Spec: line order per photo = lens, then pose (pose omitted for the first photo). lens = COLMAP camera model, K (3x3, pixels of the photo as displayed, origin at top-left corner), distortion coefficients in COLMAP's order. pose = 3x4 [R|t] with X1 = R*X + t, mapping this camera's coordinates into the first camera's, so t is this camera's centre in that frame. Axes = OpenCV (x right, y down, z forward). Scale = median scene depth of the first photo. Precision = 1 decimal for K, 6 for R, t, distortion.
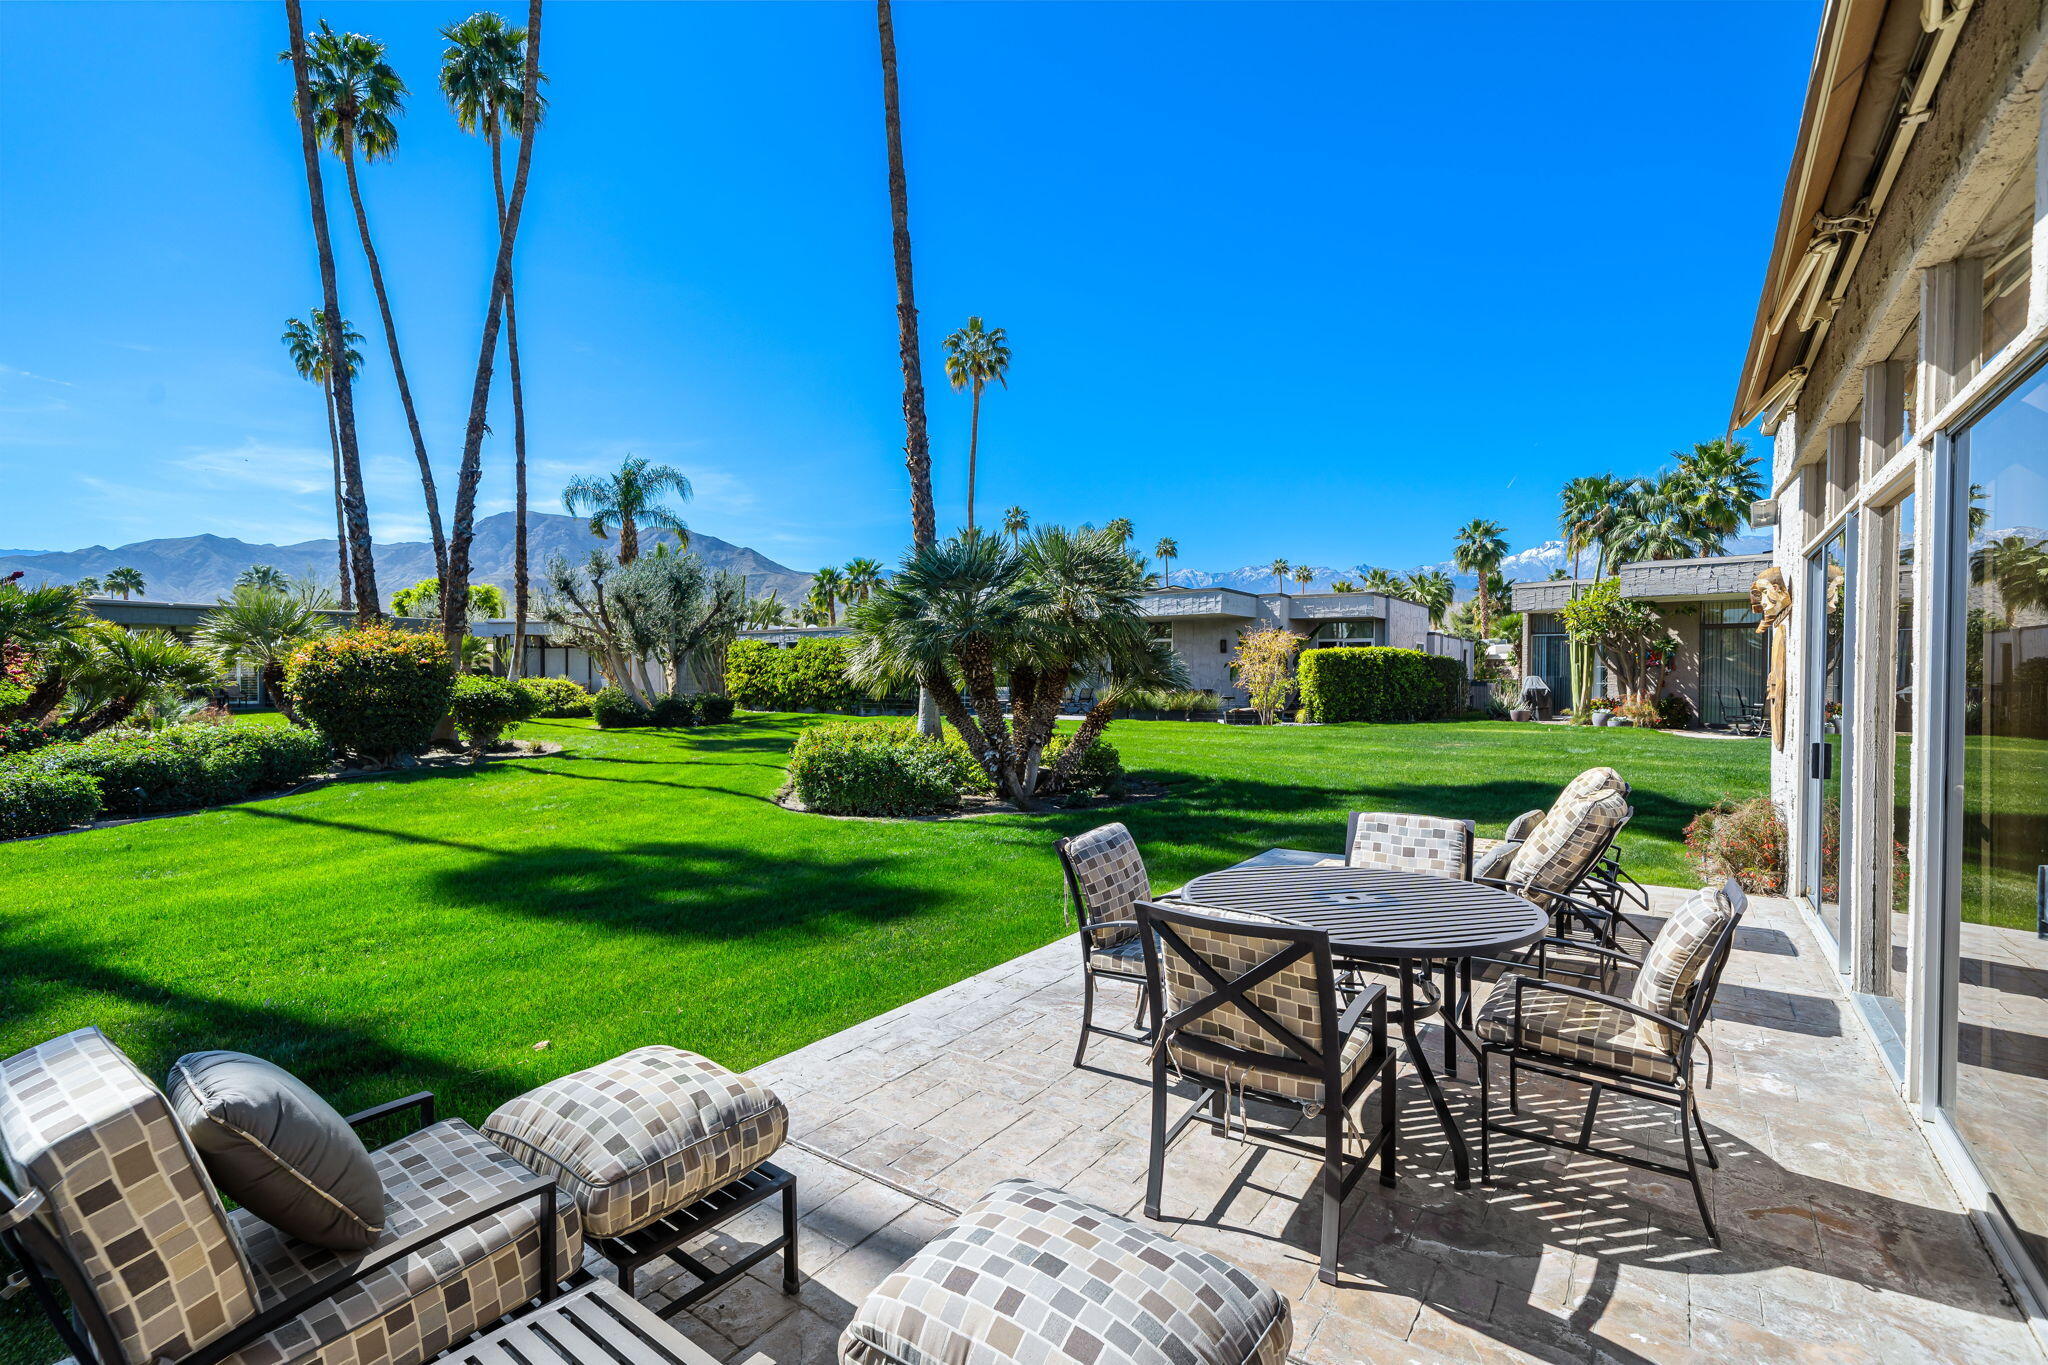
lens RADIAL K [[897.9, 0, 1016.8], [0, 897.9, 684.9], [0, 0, 1]] dist [0.003032, 0.000180]
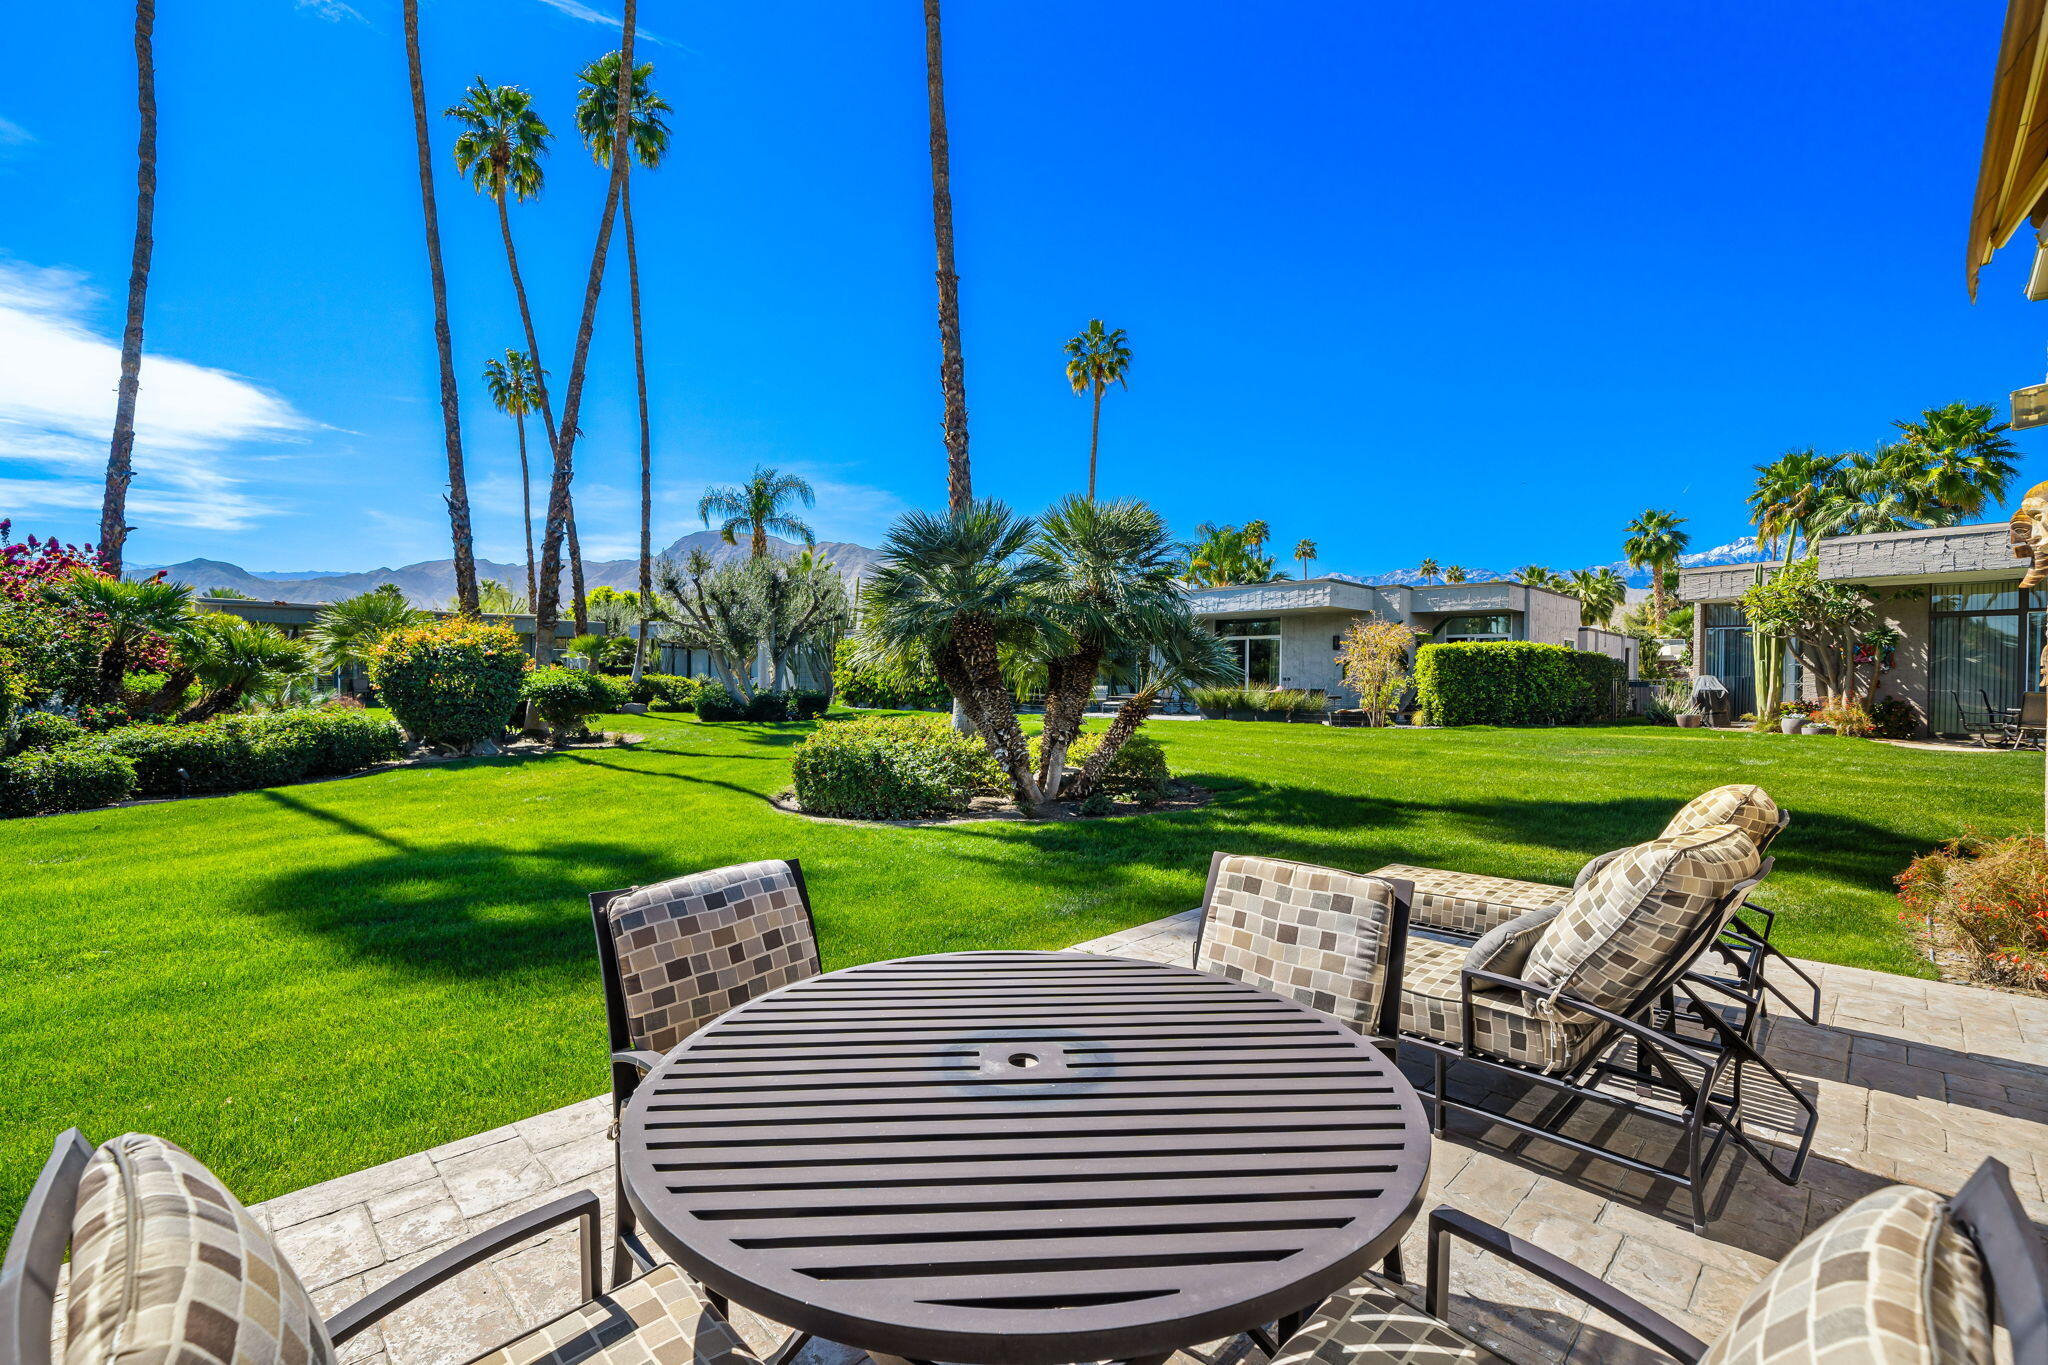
lens RADIAL K [[864.1, 0, 1017.6], [0, 864.1, 683.3], [0, 0, 1]] dist [0.000004, 0.000505]
pose [[0.986569, 0.005154, -0.163266, 0.064912], [-0.006086, 0.999968, -0.005214, 0.006953], [0.163234, 0.006138, 0.986568, 0.082648]]
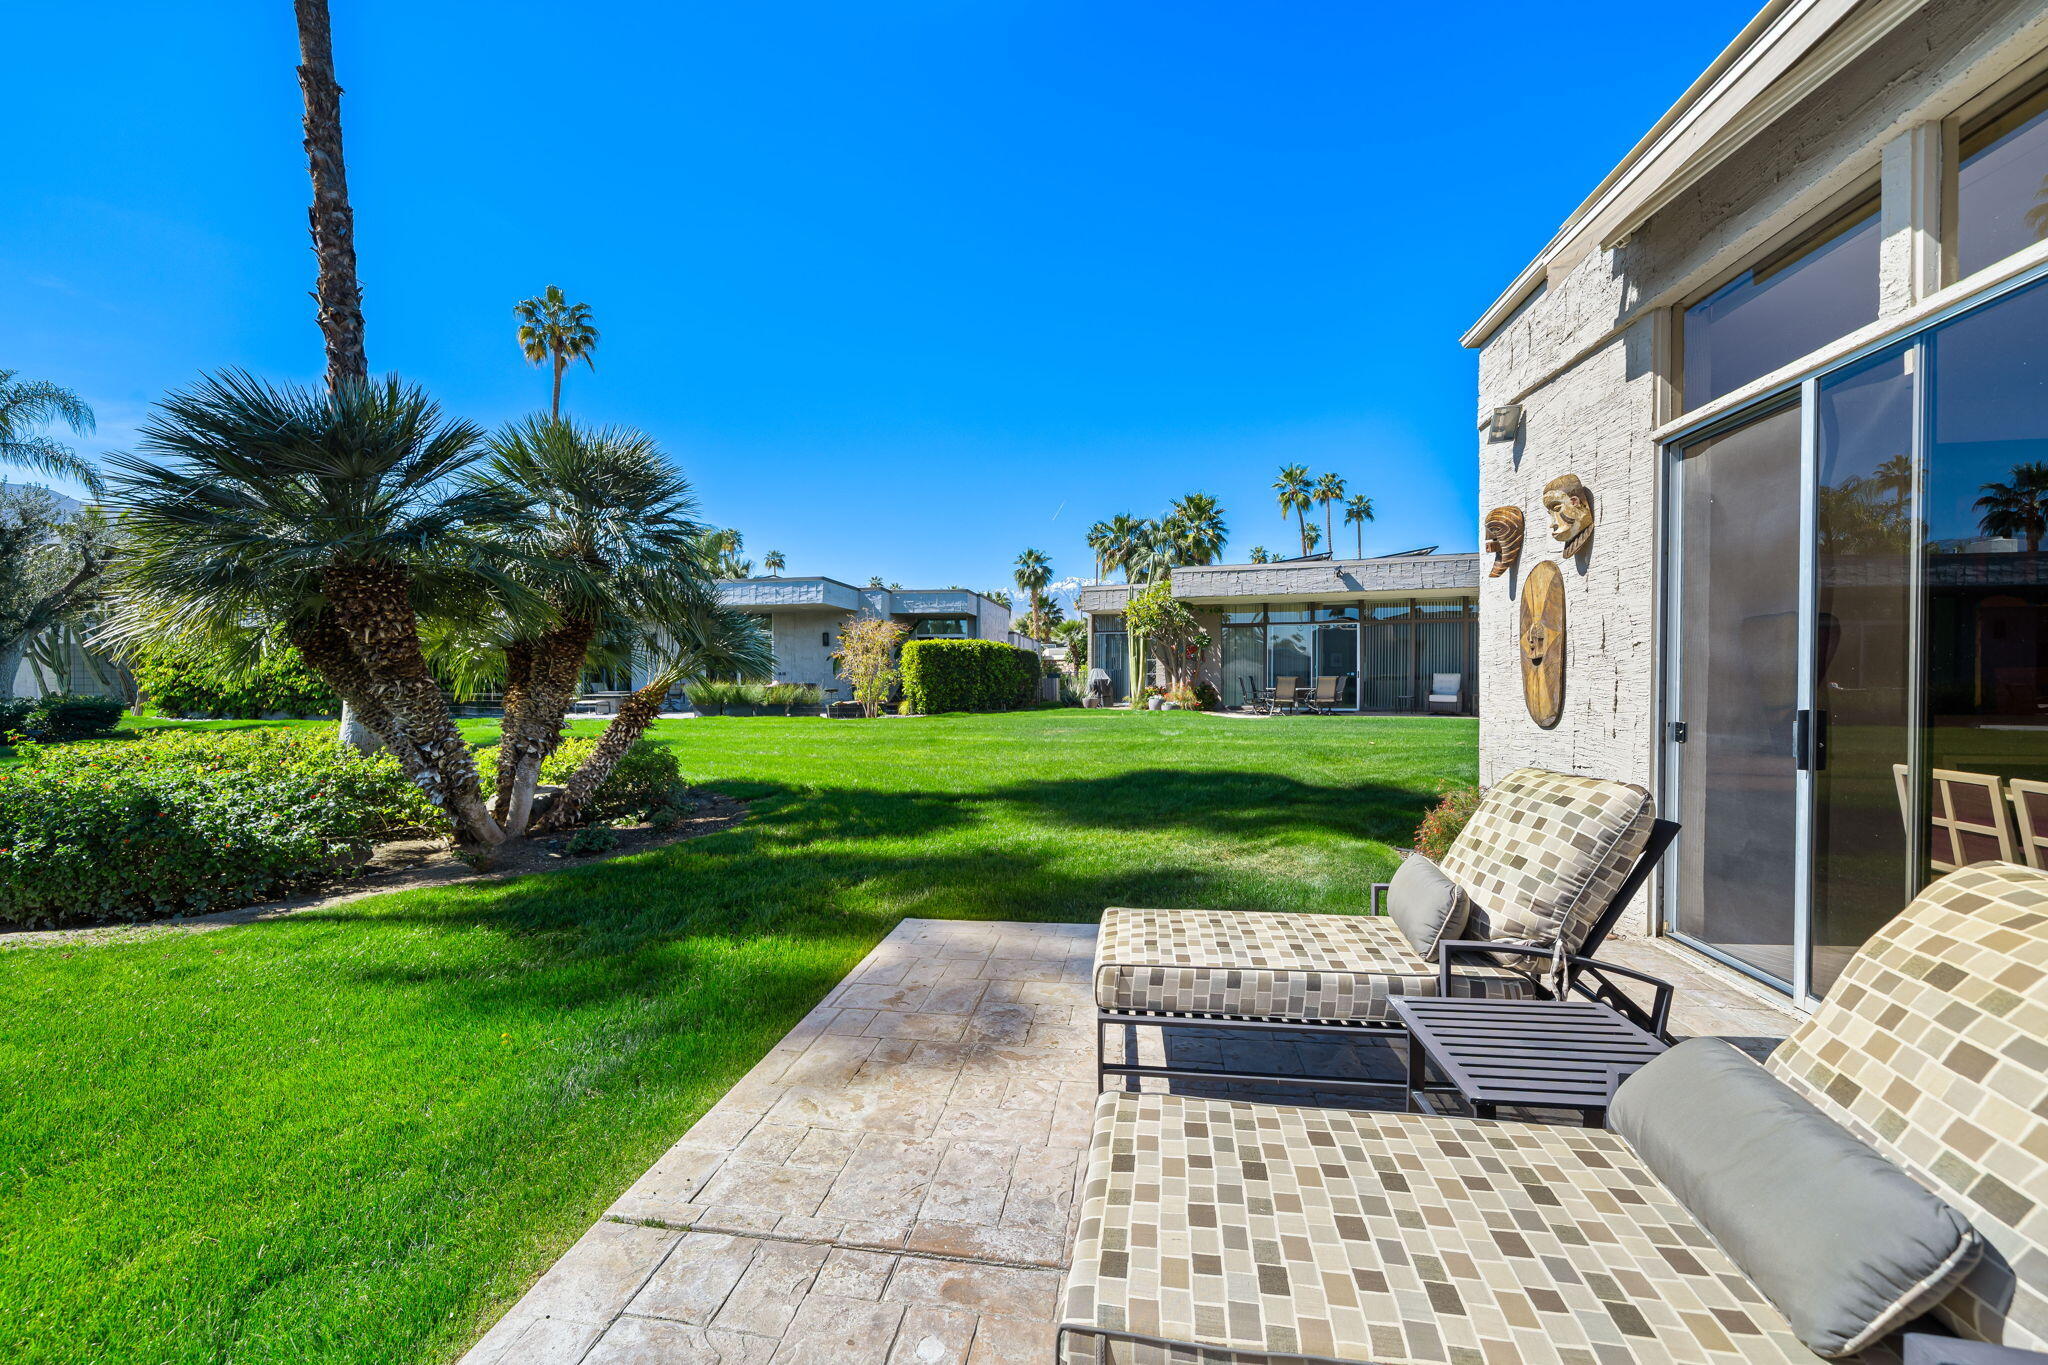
lens RADIAL K [[773.2, 0, 1007.9], [0, 773.2, 688.8], [0, 0, 1]] dist [-0.001883, -0.000319]
pose [[0.898513, -0.011914, 0.438786, 0.047277], [0.010394, 0.999929, 0.005867, 0.010491], [-0.438824, -0.000711, 0.898573, 0.193035]]
